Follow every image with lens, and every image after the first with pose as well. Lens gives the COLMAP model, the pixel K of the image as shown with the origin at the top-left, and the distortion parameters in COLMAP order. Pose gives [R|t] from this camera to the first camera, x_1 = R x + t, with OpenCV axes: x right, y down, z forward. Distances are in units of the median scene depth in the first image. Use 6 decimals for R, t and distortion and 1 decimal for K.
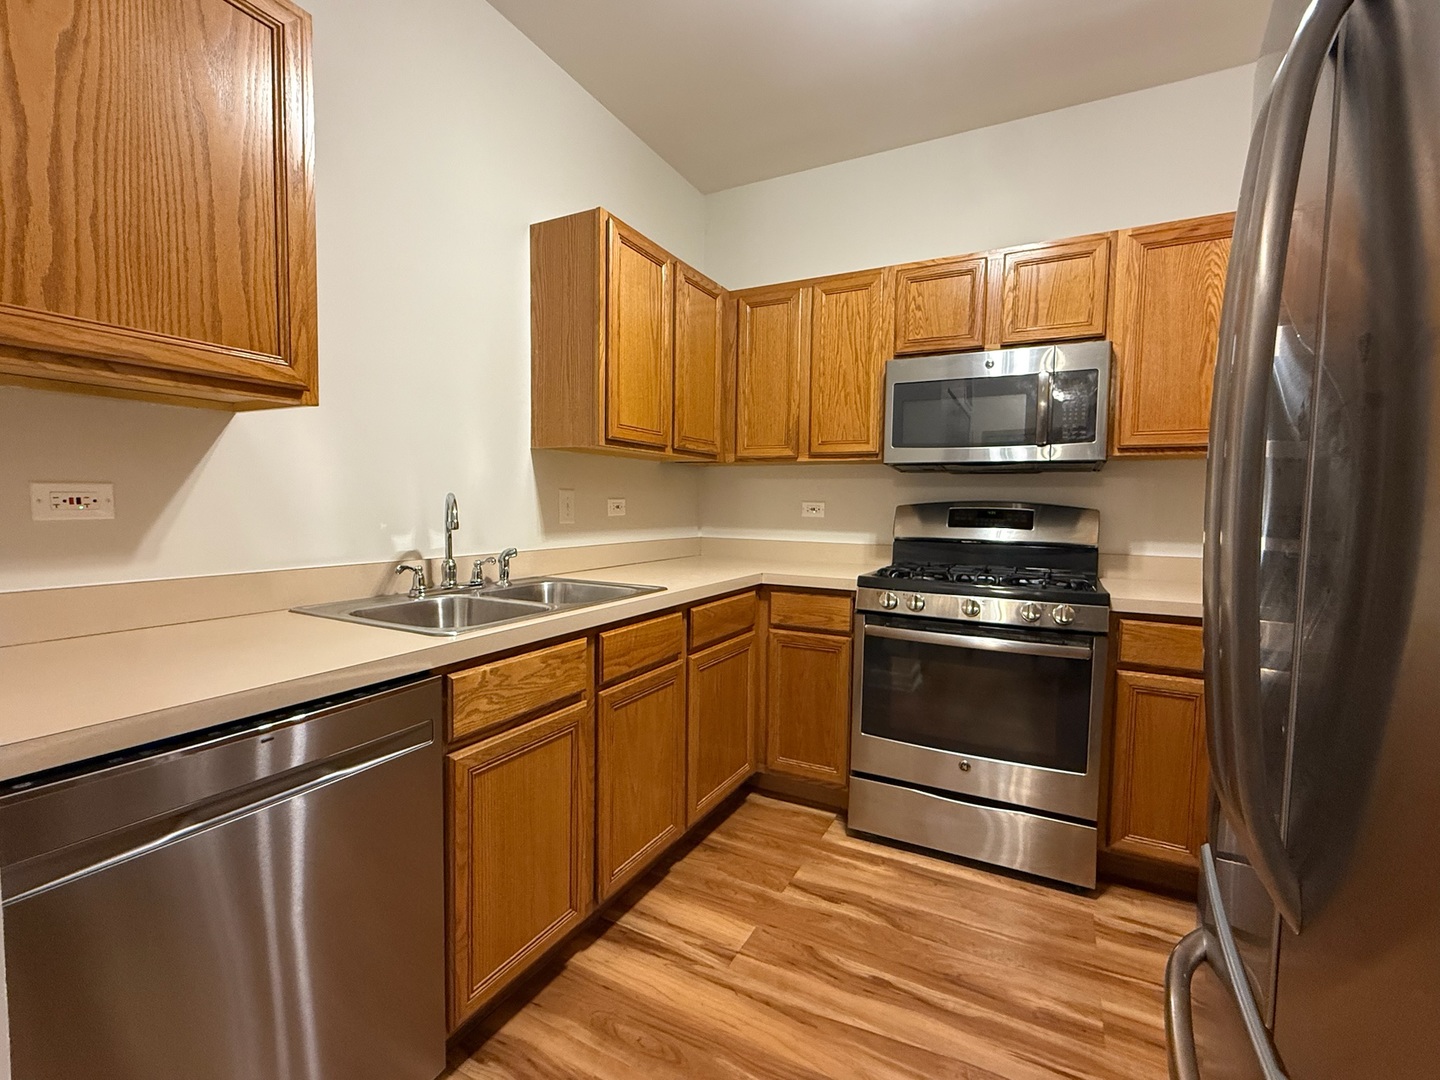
lens RADIAL K [[634.7, 0, 718.2], [0, 634.7, 540.1], [0, 0, 1]] dist [-0.004196, -0.000511]
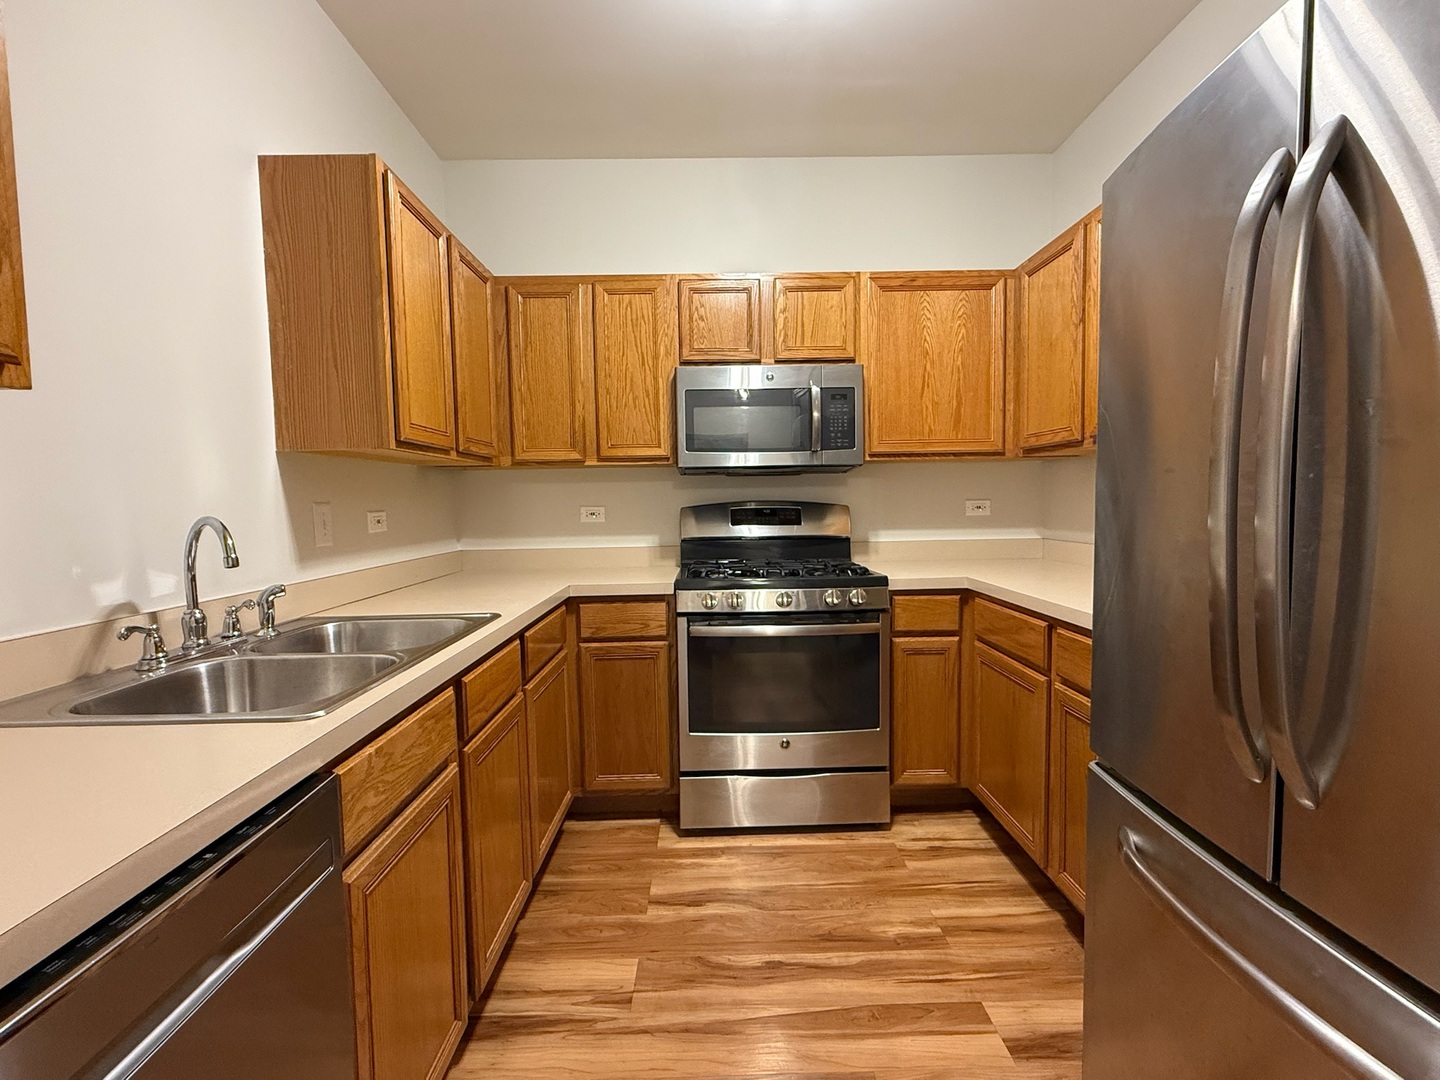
lens RADIAL K [[634.7, 0, 721.1], [0, 634.7, 539.7], [0, 0, 1]] dist [-0.004196, -0.000511]
pose [[0.876011, -0.060512, 0.478480, -0.209589], [0.059413, 0.998081, 0.017449, -0.021513], [-0.478618, 0.013143, 0.877925, 0.083121]]
